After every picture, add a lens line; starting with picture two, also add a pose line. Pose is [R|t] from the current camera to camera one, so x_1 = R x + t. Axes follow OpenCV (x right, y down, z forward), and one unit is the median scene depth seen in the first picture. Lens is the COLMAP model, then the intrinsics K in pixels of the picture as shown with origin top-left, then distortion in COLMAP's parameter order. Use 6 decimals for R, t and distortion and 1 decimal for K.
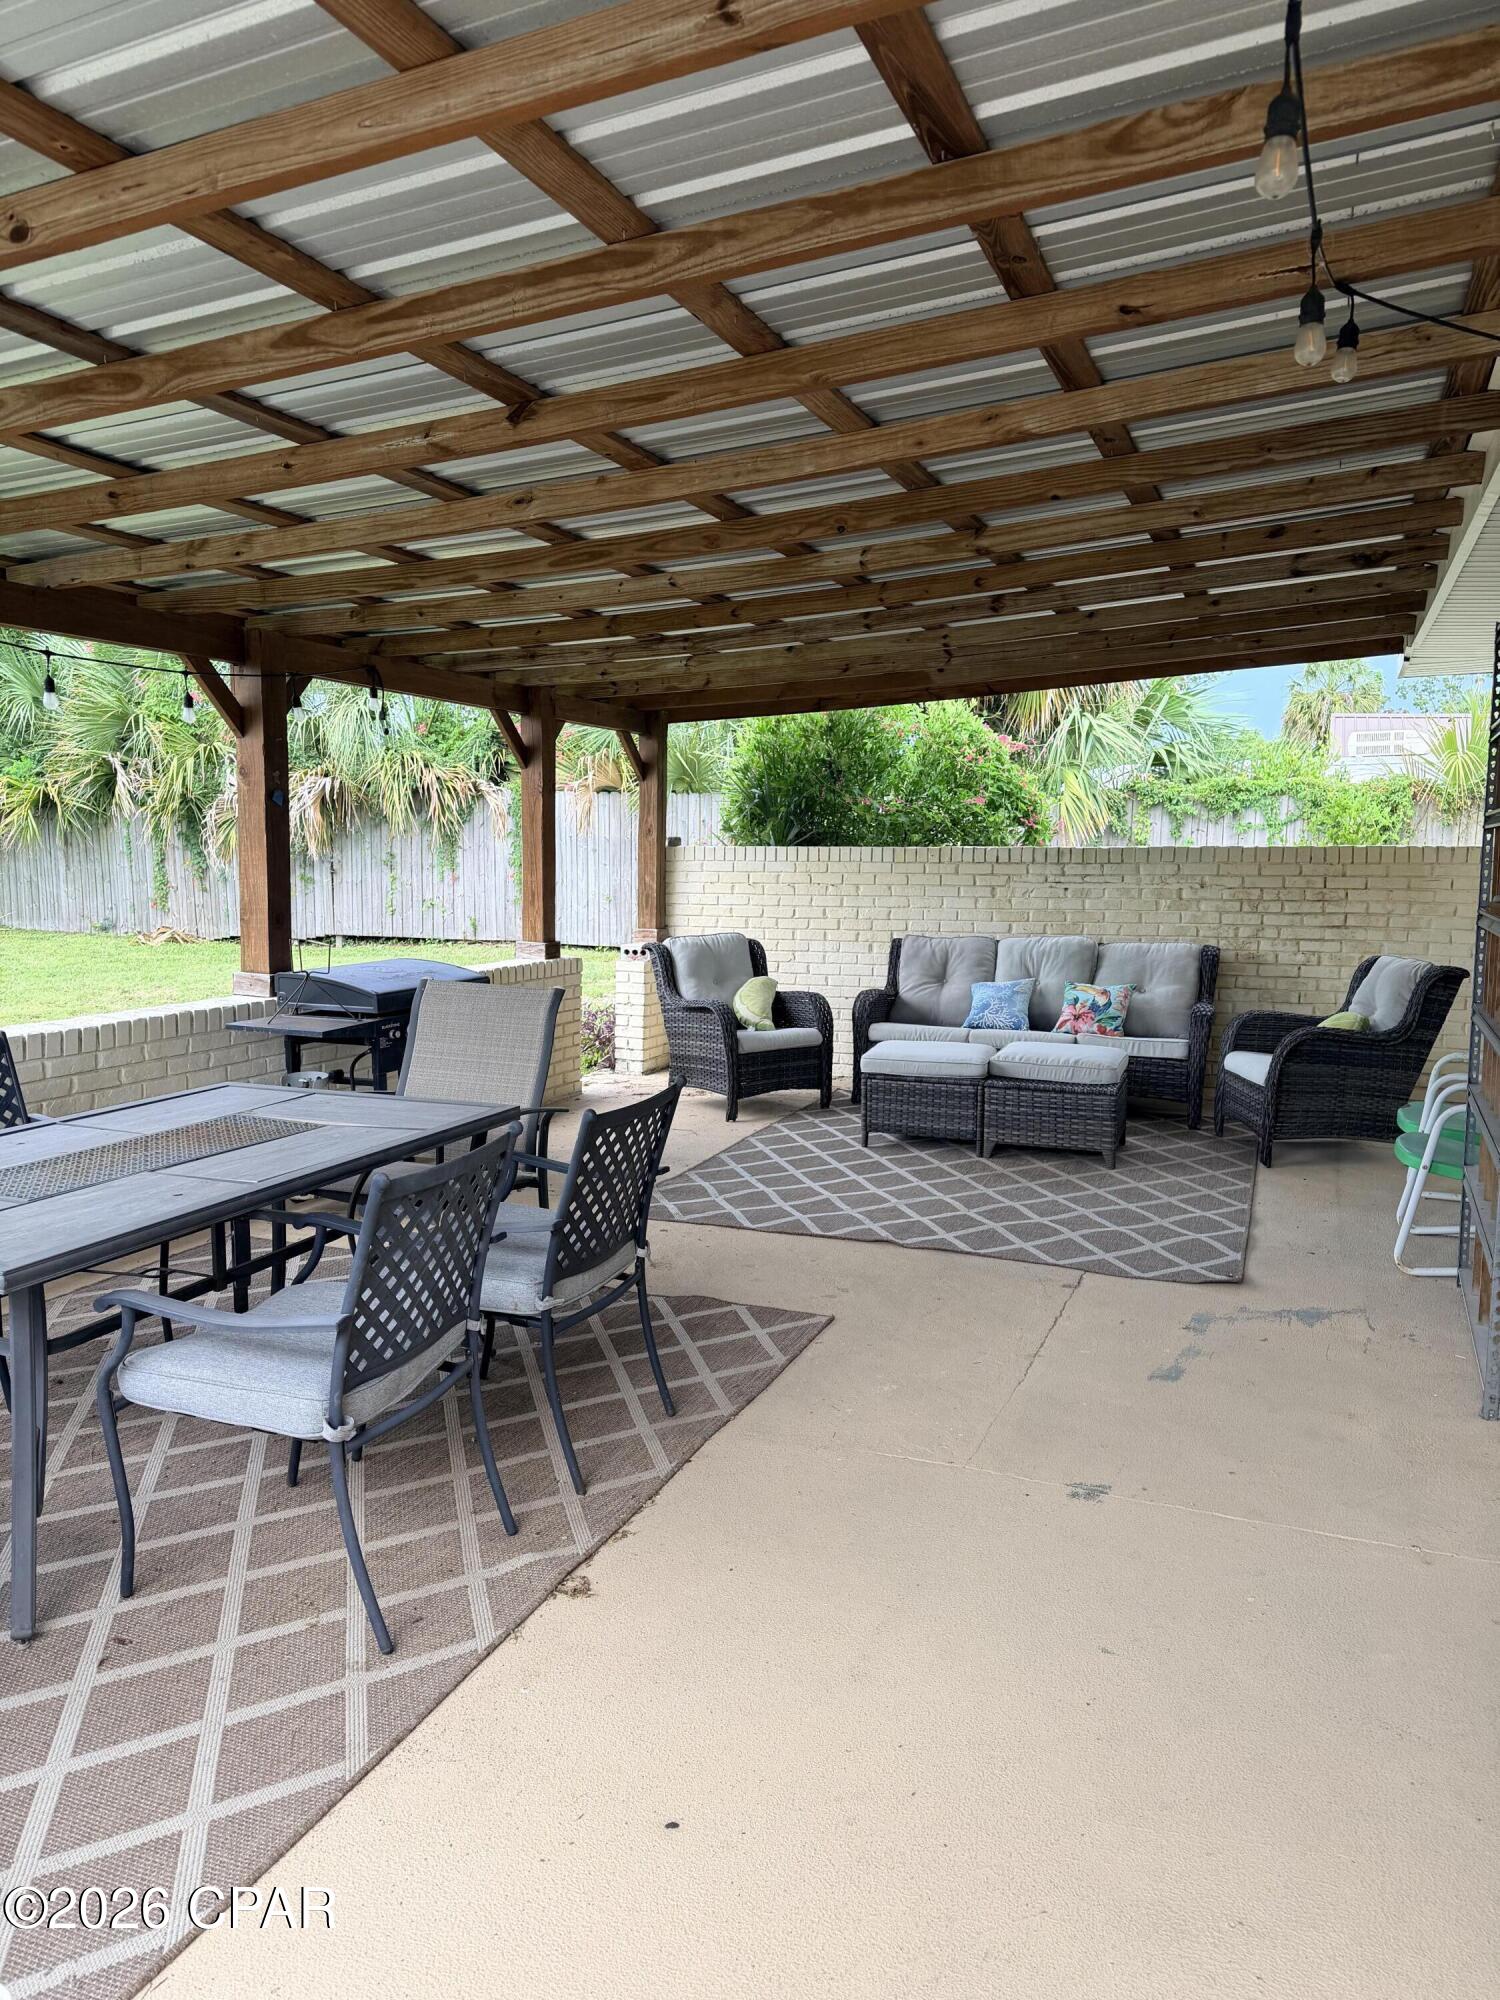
lens RADIAL K [[1393.5, 0, 742.5], [0, 1393.5, 1004.9], [0, 0, 1]] dist [0.116719, -0.183327]
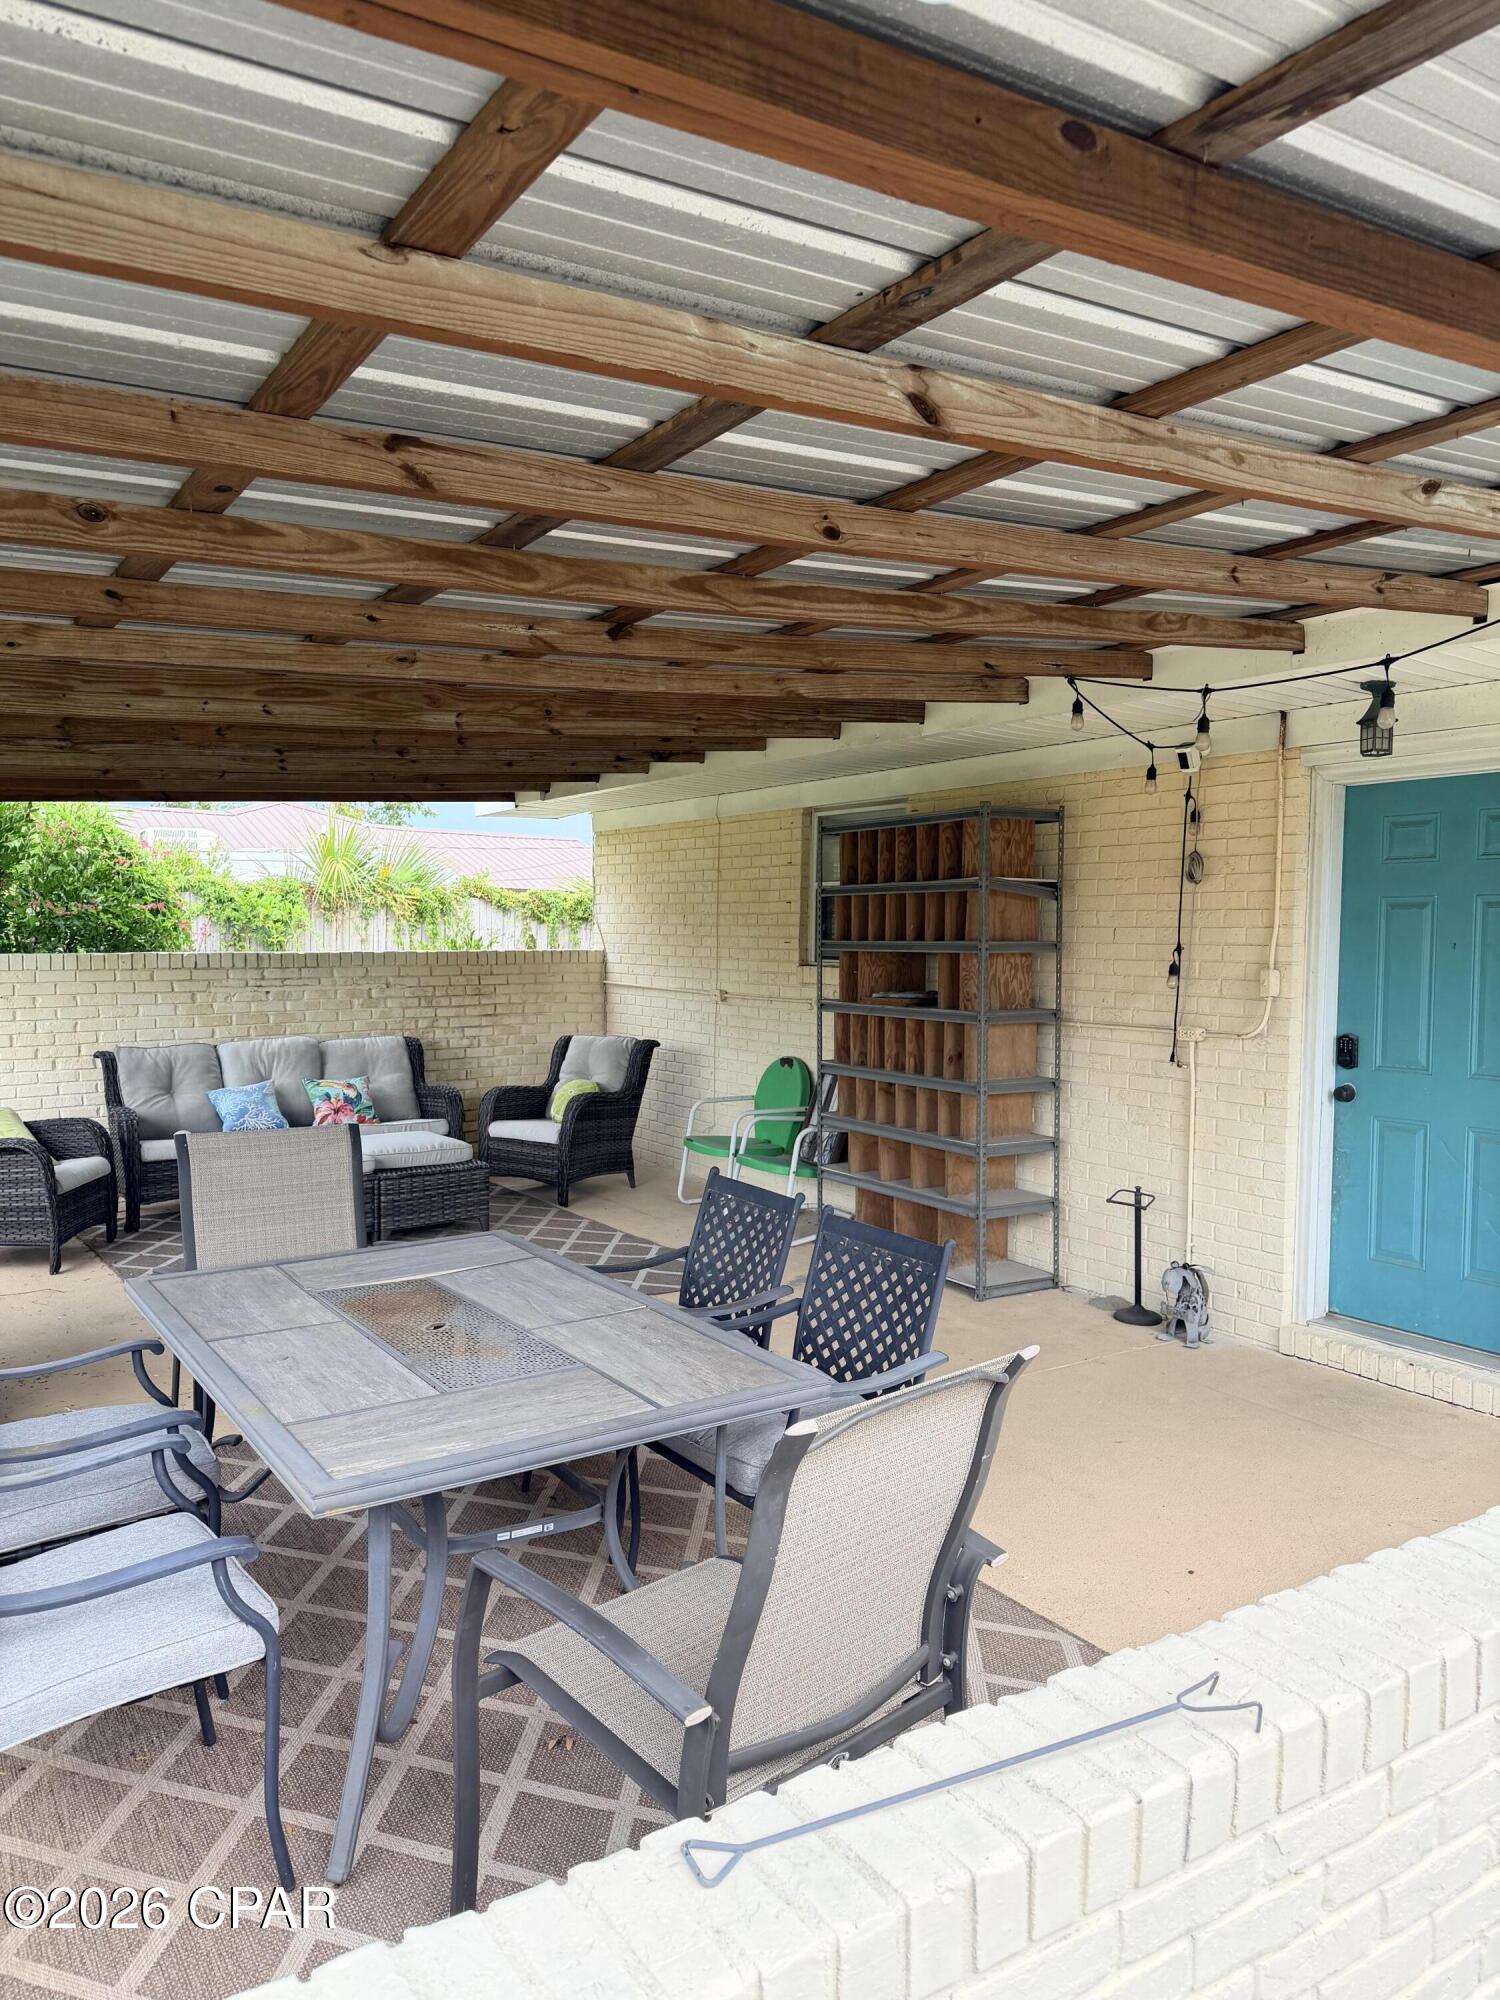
lens RADIAL K [[1400.9, 0, 750.0], [0, 1400.9, 1000.0], [0, 0, 1]] dist [0.107864, -0.002208]
pose [[0.554895, -0.046456, 0.830622, -0.473444], [0.091713, 0.995770, -0.005576, -0.039888], [-0.826849, 0.079273, 0.556809, 0.117128]]
